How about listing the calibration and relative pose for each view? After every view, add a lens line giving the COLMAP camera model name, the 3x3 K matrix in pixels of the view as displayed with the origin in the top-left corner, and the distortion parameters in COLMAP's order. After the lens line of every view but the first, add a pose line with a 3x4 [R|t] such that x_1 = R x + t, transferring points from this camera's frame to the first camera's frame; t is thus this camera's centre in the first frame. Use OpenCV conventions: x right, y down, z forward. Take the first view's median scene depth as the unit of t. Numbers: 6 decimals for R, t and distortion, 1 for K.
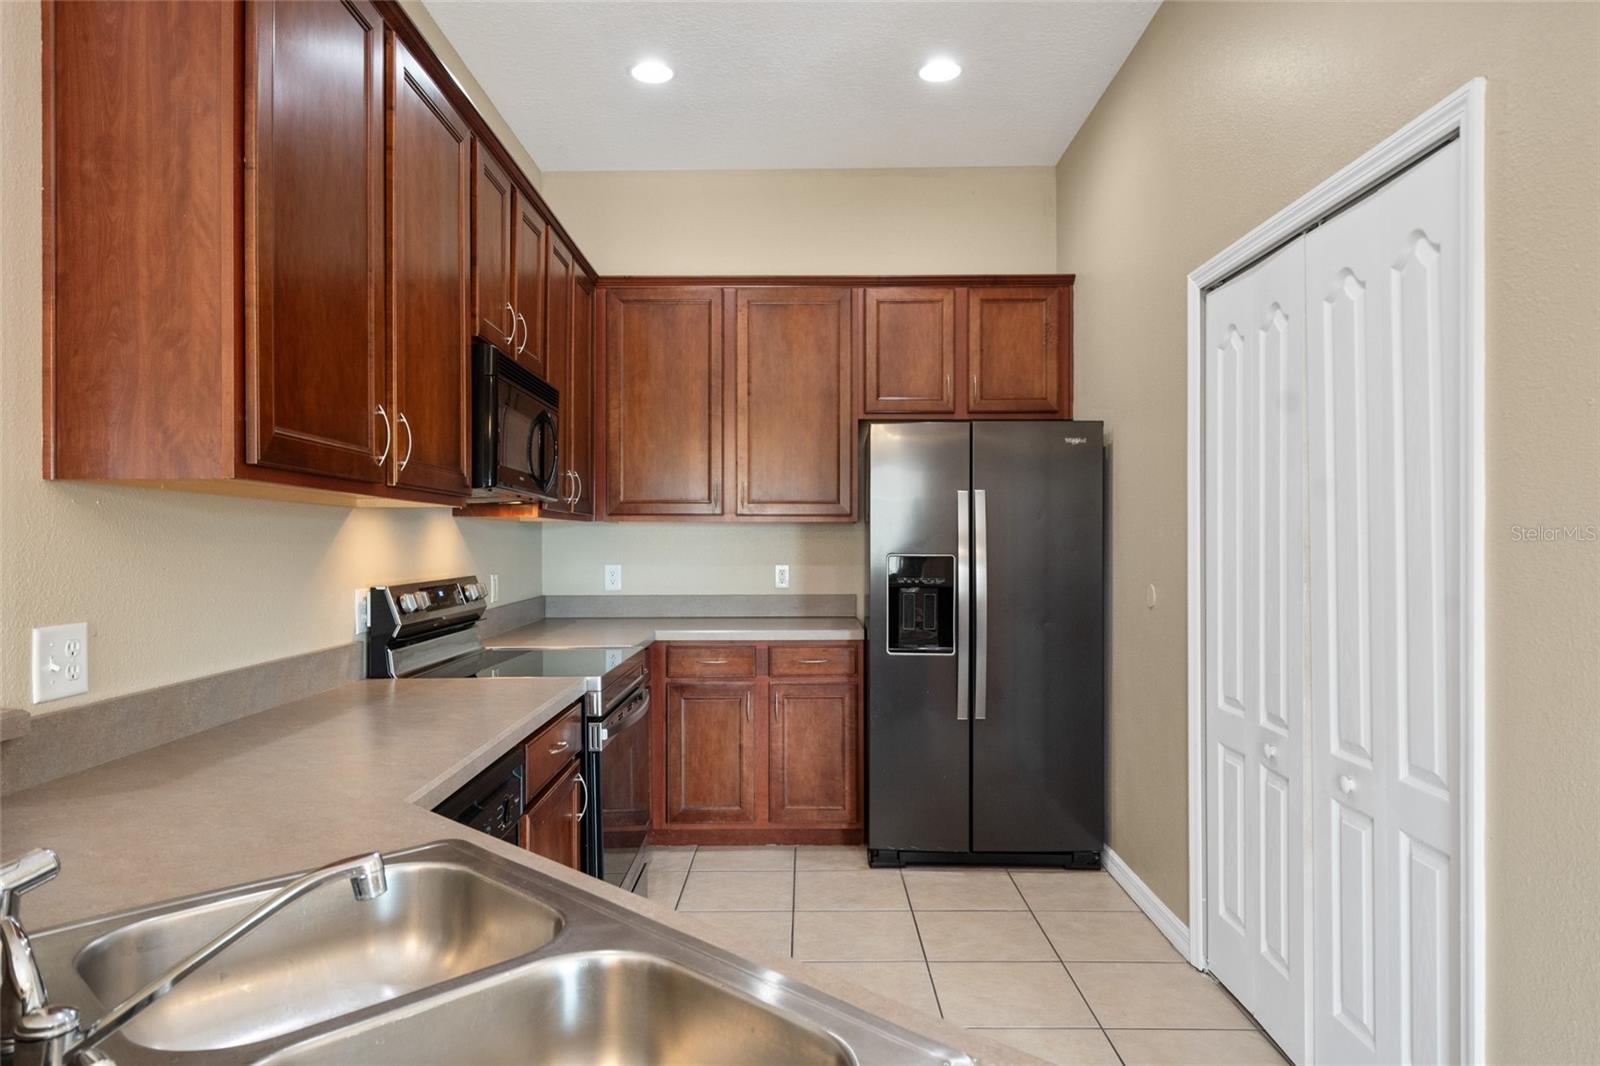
lens RADIAL K [[991.0, 0, 803.7], [0, 991.0, 541.7], [0, 0, 1]] dist [0.001046, -0.000863]
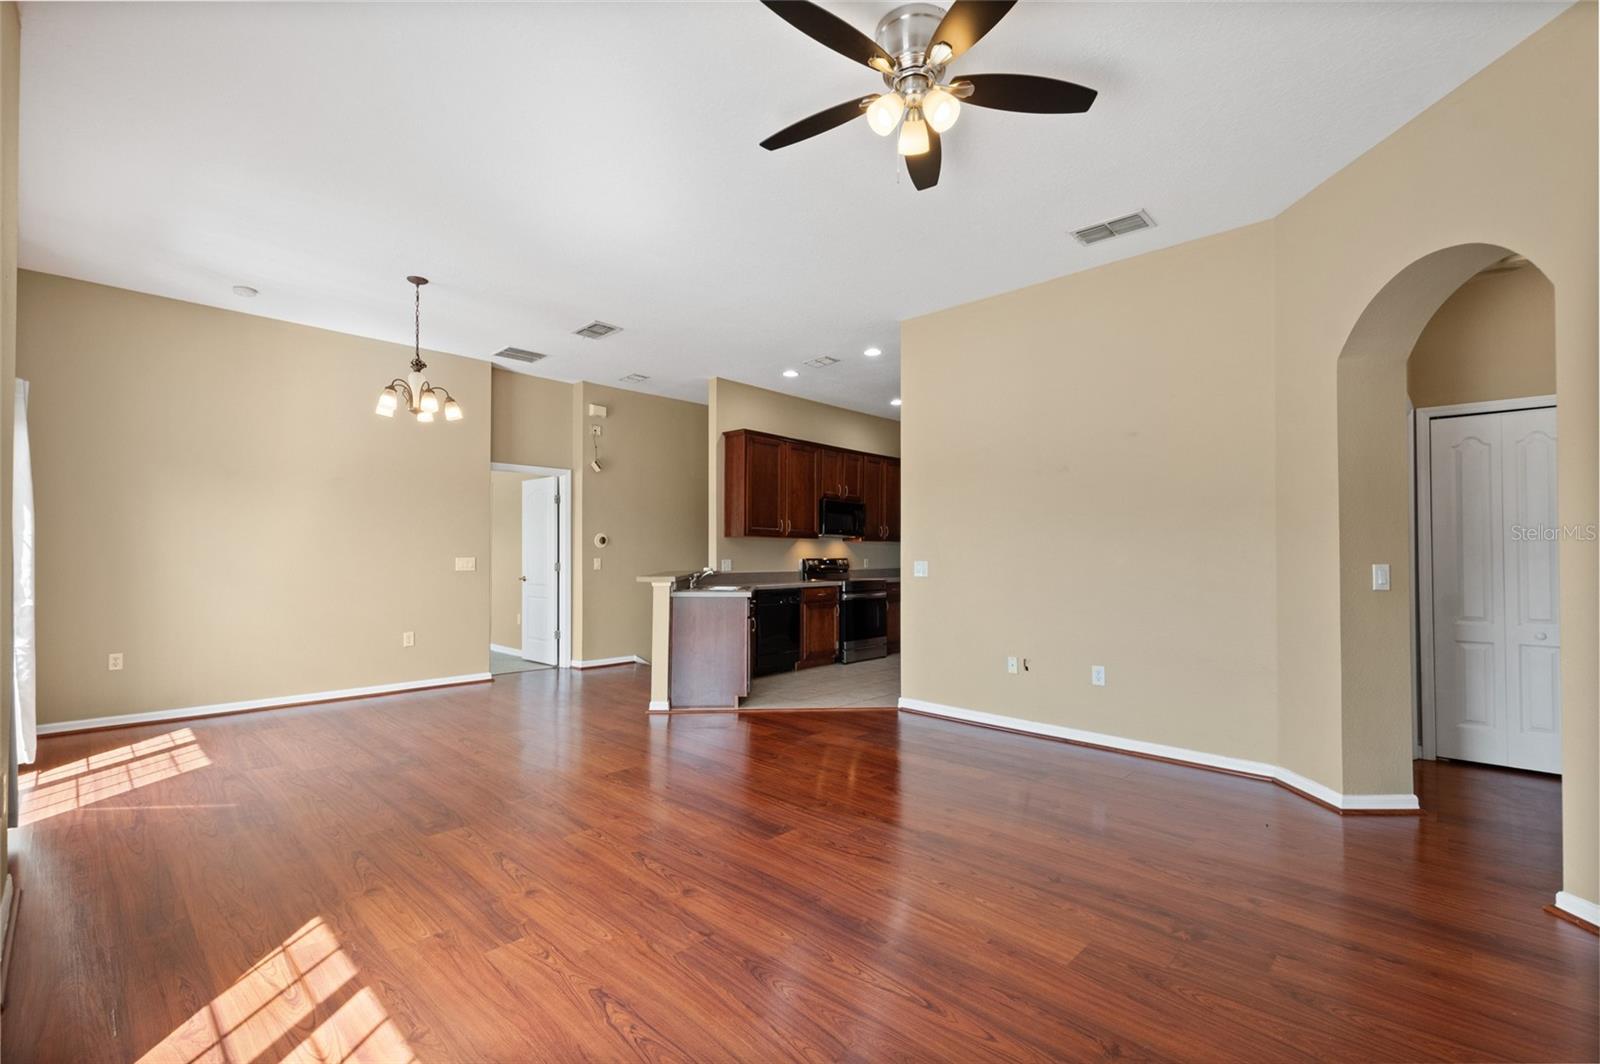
lens RADIAL K [[692.5, 0, 806.5], [0, 692.5, 546.5], [0, 0, 1]] dist [0.013776, -0.000324]
pose [[0.721904, -0.007443, -0.691953, 1.076417], [-0.003853, 0.999883, -0.014776, 0.025615], [0.691982, 0.013333, 0.721791, -0.740952]]
